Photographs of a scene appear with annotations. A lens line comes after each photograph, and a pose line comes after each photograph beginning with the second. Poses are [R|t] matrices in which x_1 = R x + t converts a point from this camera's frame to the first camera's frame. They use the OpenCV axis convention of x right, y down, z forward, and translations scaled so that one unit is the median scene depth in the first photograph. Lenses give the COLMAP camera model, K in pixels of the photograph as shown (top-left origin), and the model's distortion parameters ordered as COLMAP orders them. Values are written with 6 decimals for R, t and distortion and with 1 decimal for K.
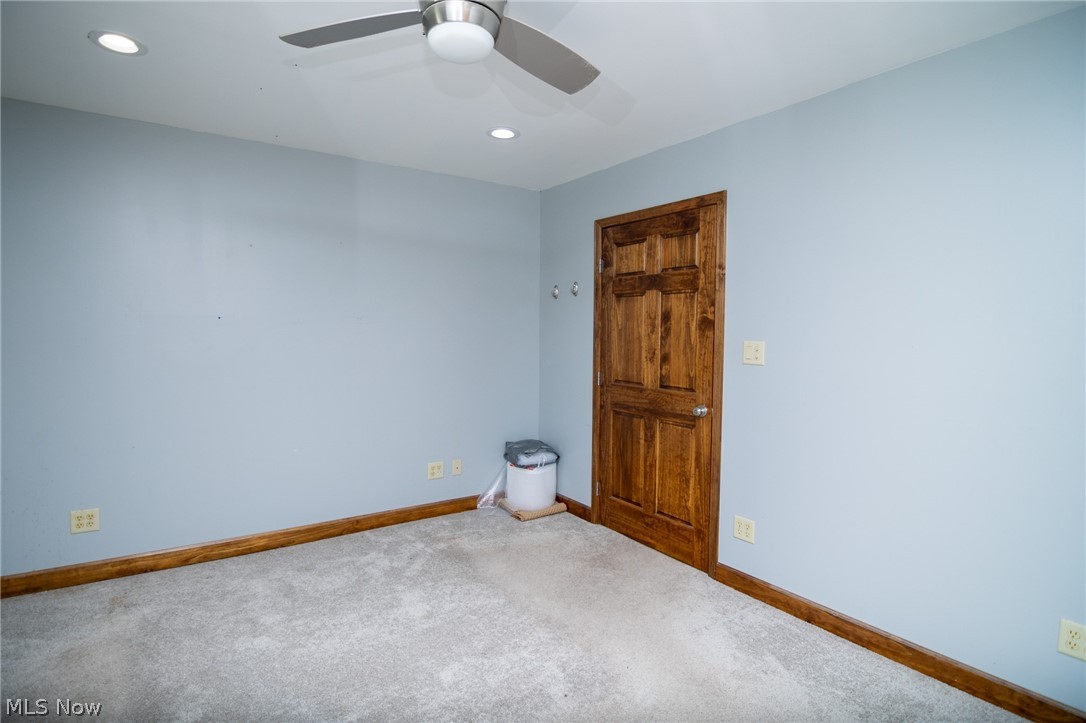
lens RADIAL K [[556.6, 0, 541.0], [0, 556.6, 361.7], [0, 0, 1]] dist [-0.003696, -0.003413]
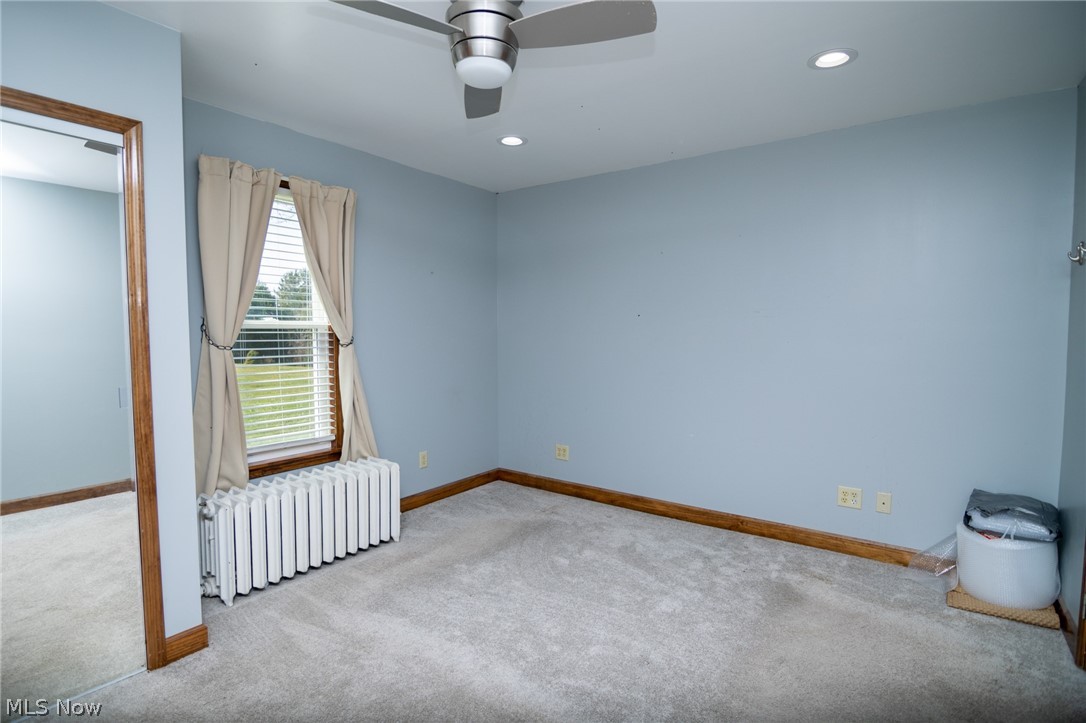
lens RADIAL K [[556.6, 0, 538.0], [0, 556.6, 359.4], [0, 0, 1]] dist [-0.003696, -0.003413]
pose [[0.330373, 0.037632, -0.943100, 0.464347], [-0.052692, 0.998382, 0.021380, 0.001912], [0.942379, 0.042630, 0.331821, 0.329259]]
